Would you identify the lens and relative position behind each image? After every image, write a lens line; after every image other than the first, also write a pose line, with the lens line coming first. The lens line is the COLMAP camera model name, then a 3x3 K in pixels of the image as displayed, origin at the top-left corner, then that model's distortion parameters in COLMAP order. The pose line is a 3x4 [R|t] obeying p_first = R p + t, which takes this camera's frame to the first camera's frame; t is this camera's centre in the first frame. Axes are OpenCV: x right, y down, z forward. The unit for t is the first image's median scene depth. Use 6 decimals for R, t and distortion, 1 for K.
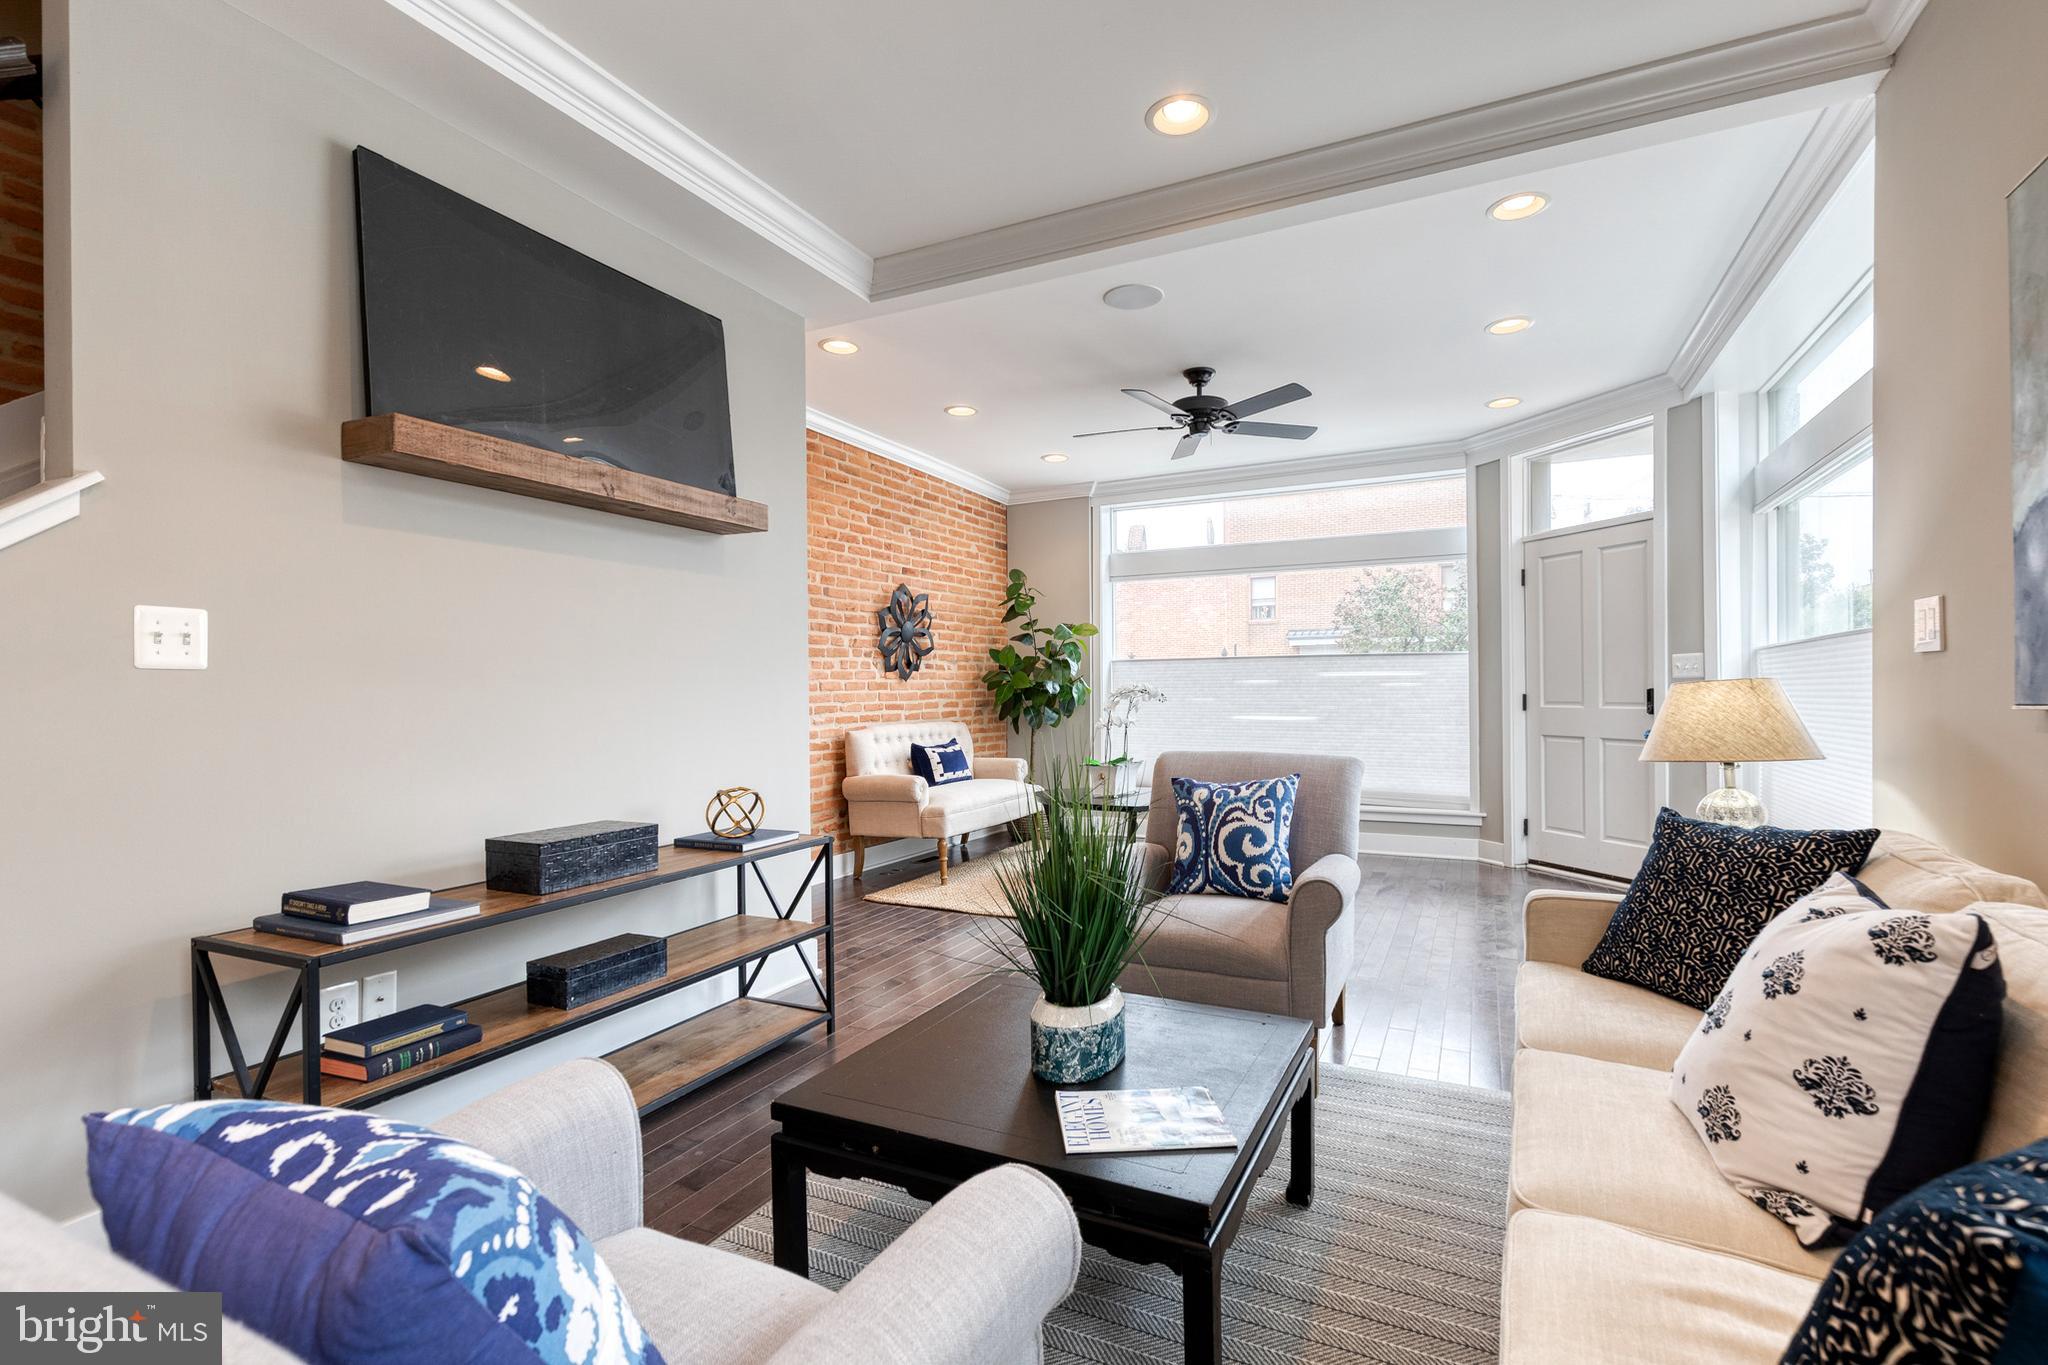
lens RADIAL K [[927.2, 0, 1051.0], [0, 927.2, 712.6], [0, 0, 1]] dist [0.002471, 0.000122]
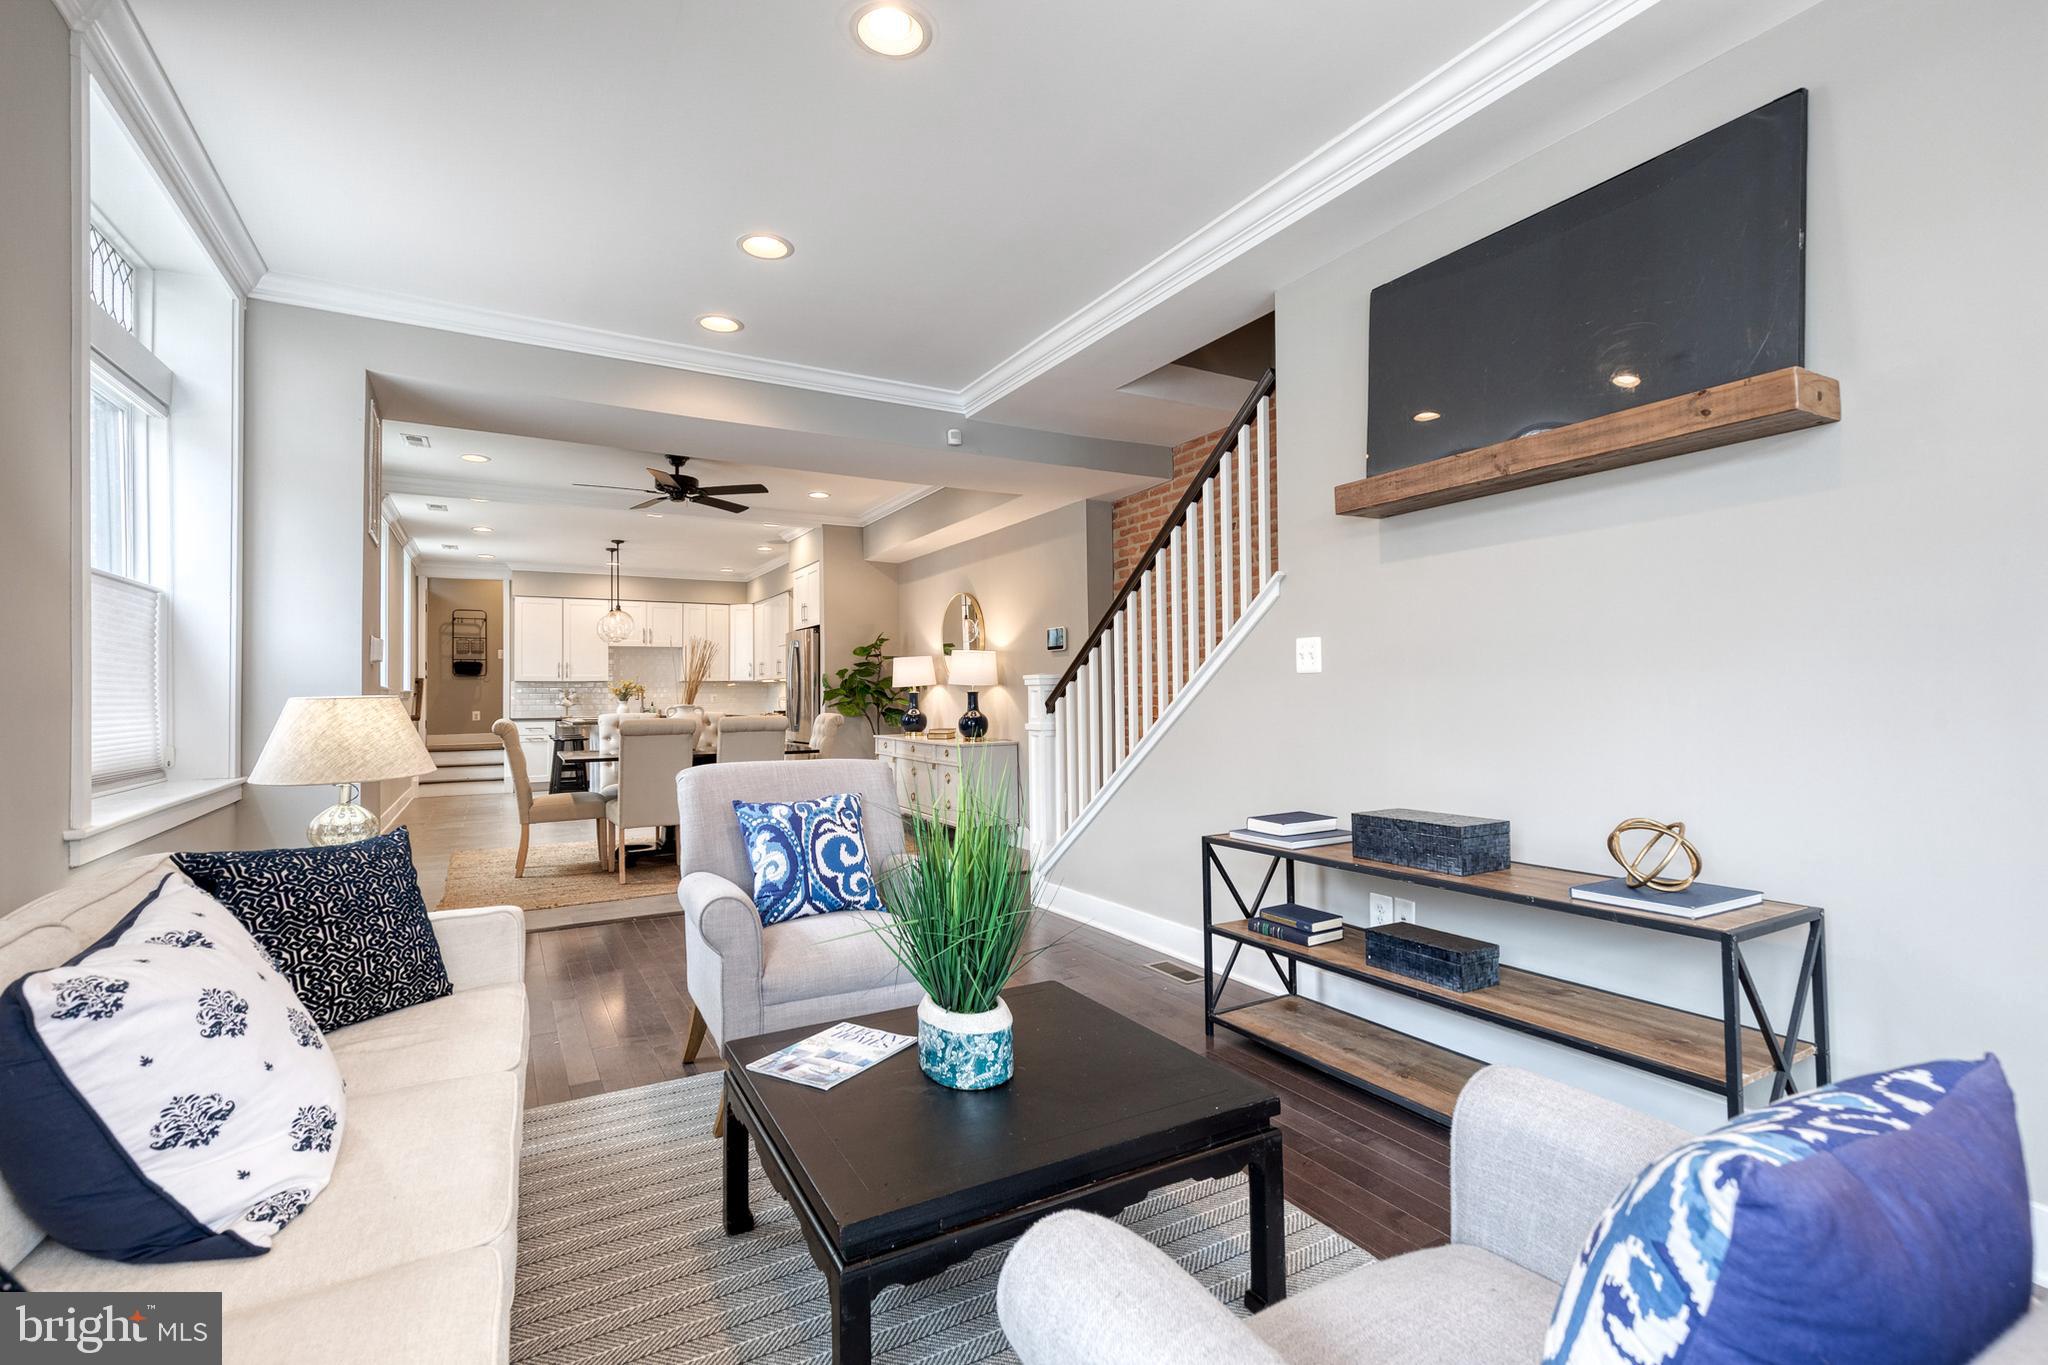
lens RADIAL K [[930.2, 0, 1059.2], [0, 930.2, 676.8], [0, 0, 1]] dist [-0.004047, -0.000598]
pose [[-0.556554, 0.001917, -0.830809, 0.312605], [0.000842, 0.999998, 0.001743, -0.017481], [0.830811, 0.000271, -0.556555, 0.647973]]
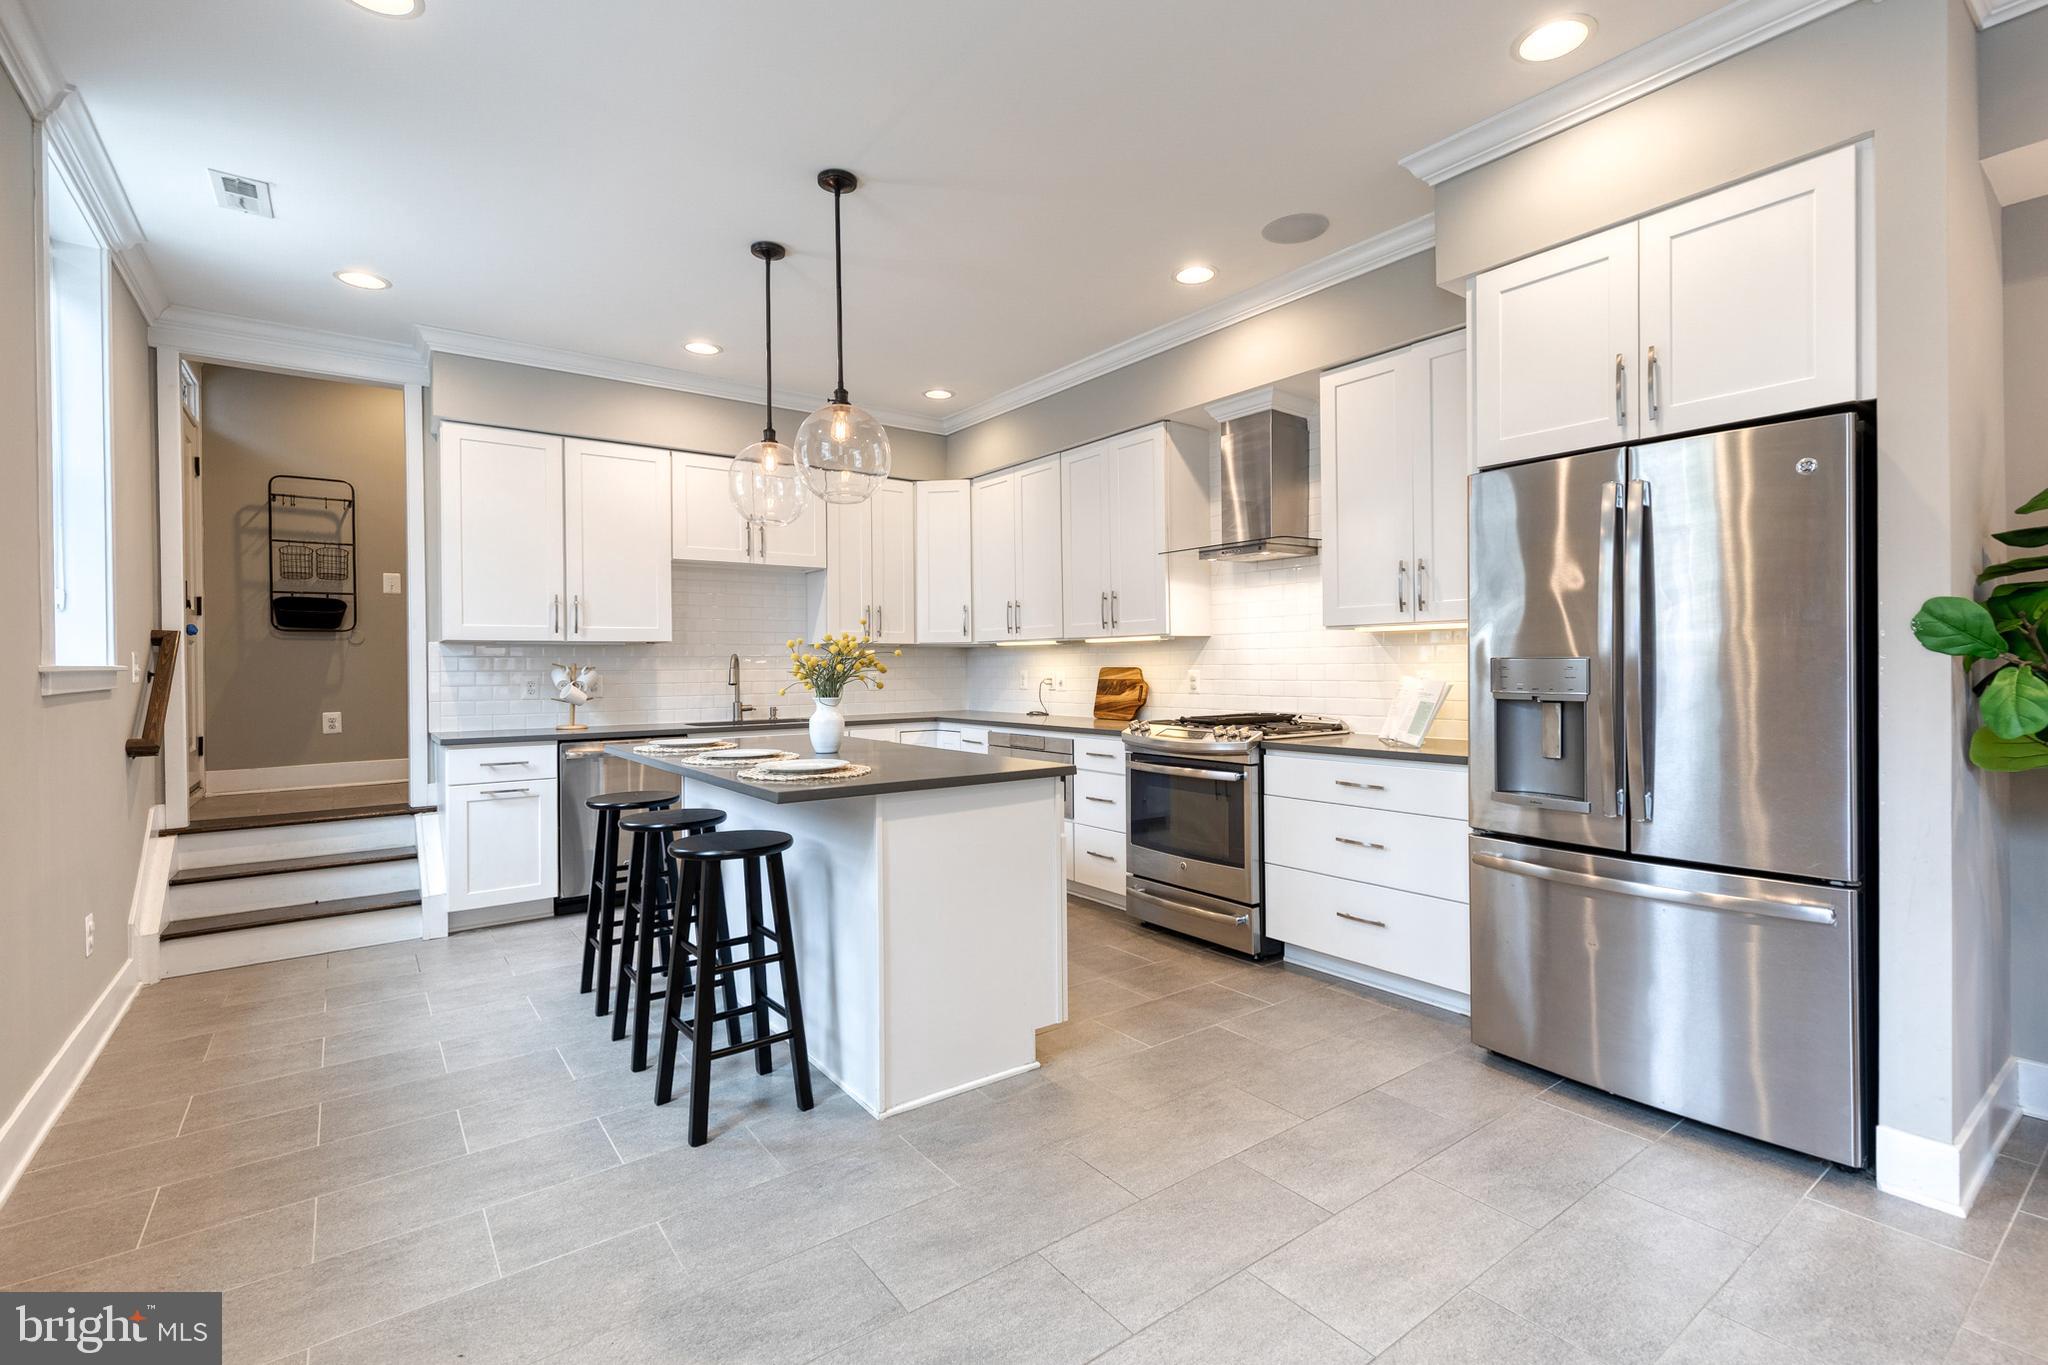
lens RADIAL K [[930.2, 0, 1059.2], [0, 930.2, 676.8], [0, 0, 1]] dist [-0.004047, -0.000598]
pose [[-0.458504, 0.025169, -0.888336, -0.397660], [-0.000881, 0.999585, 0.028776, 0.007143], [0.888692, 0.013977, -0.458292, -0.978174]]
